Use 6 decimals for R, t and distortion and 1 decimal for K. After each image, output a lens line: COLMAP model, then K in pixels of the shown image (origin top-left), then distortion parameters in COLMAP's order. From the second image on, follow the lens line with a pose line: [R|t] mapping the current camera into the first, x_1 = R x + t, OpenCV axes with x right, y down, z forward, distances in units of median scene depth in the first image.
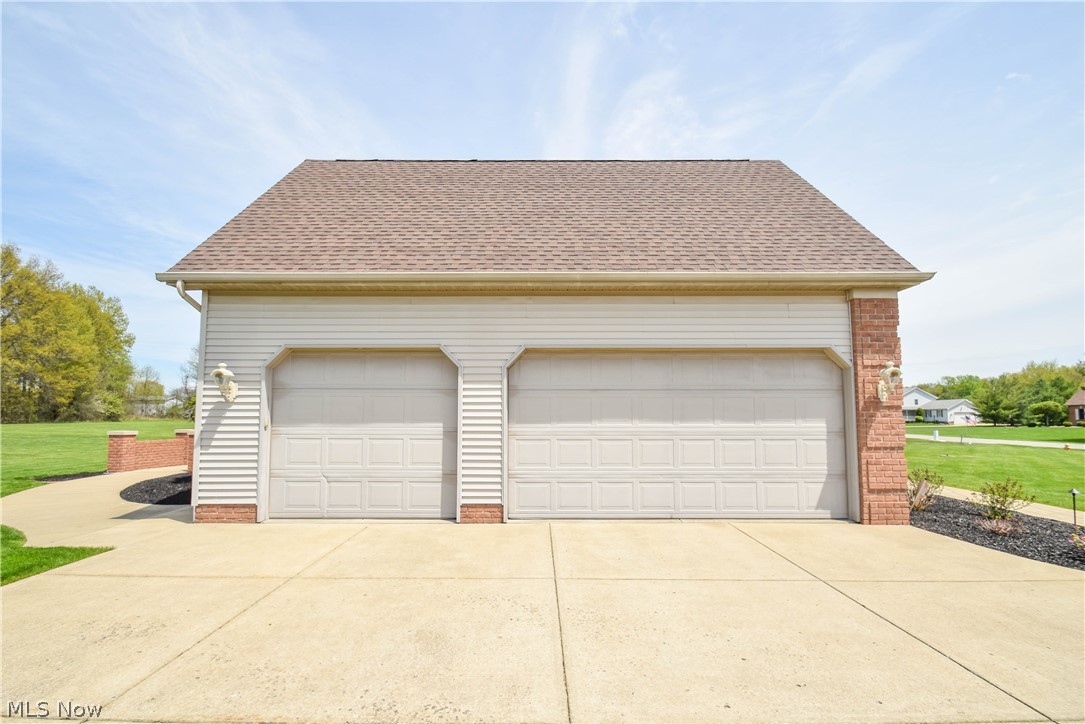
lens RADIAL K [[487.3, 0, 546.1], [0, 487.3, 383.5], [0, 0, 1]] dist [0.003615, -0.010061]
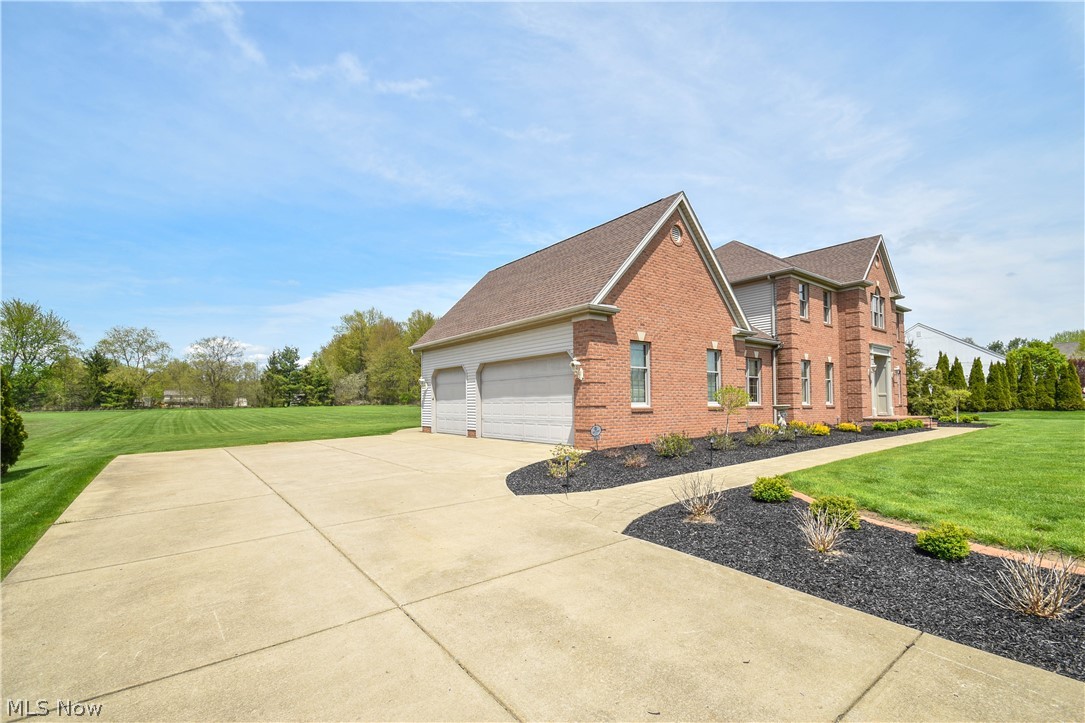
lens RADIAL K [[487.3, 0, 546.1], [0, 487.3, 383.0], [0, 0, 1]] dist [0.003615, -0.010061]
pose [[0.614373, -0.038939, -0.788054, 1.946928], [0.075926, 0.997064, 0.009927, 0.019592], [0.785354, -0.065933, 0.615526, -0.176886]]
